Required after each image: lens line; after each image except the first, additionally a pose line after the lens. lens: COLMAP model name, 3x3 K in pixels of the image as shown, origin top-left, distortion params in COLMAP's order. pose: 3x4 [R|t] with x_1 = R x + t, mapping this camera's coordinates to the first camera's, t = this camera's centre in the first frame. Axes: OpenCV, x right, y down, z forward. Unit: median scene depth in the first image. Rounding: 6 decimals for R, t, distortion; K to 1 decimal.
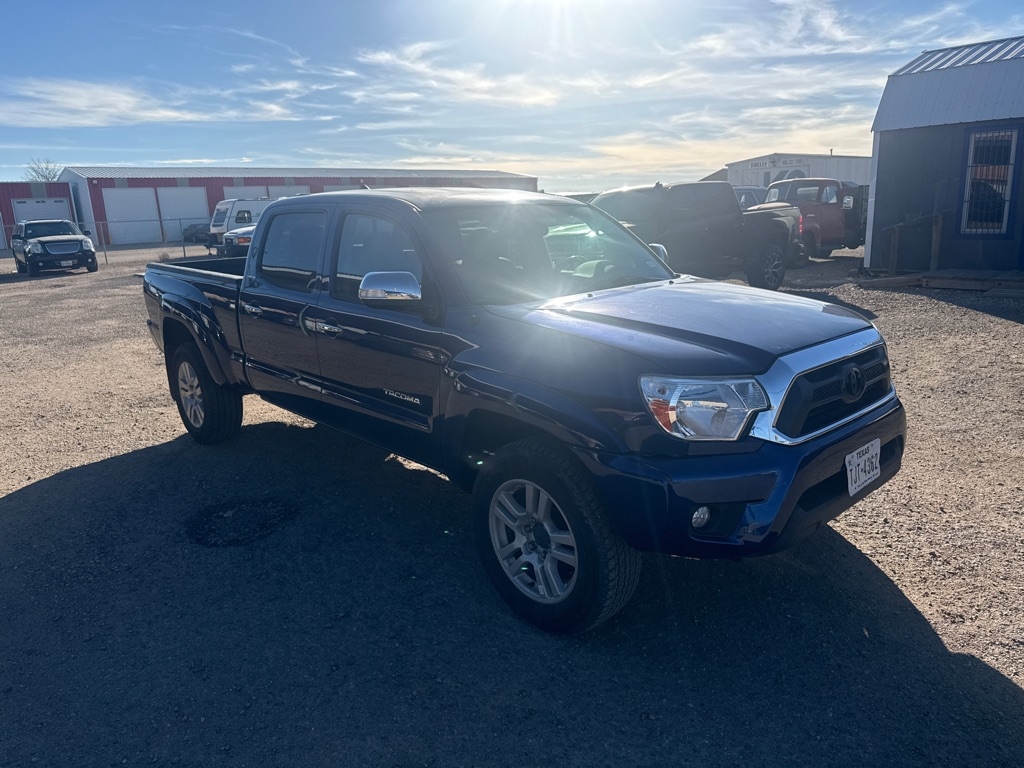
lens RADIAL K [[732.6, 0, 522.6], [0, 732.6, 378.4], [0, 0, 1]] dist [0.032245, -0.037137]
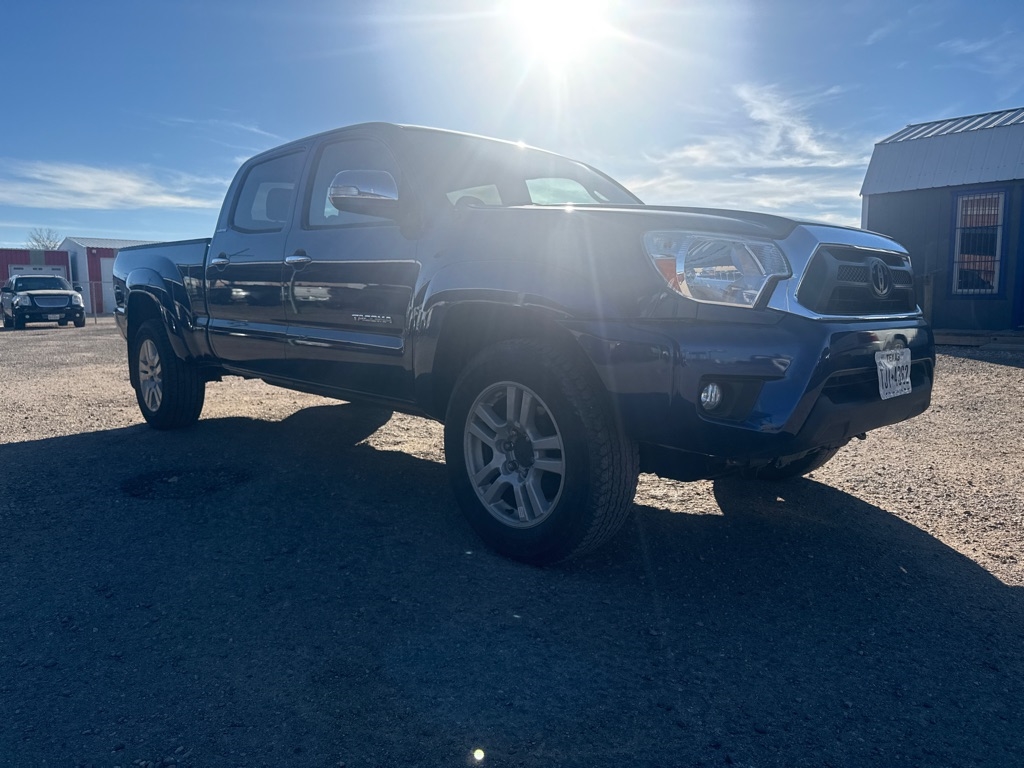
lens RADIAL K [[732.6, 0, 513.4], [0, 732.6, 376.5], [0, 0, 1]] dist [0.032245, -0.037137]
pose [[0.999572, 0.028698, 0.005741, 0.007366], [-0.027751, 0.991710, -0.125461, 0.230294], [-0.009294, 0.125248, 0.992082, 0.130958]]
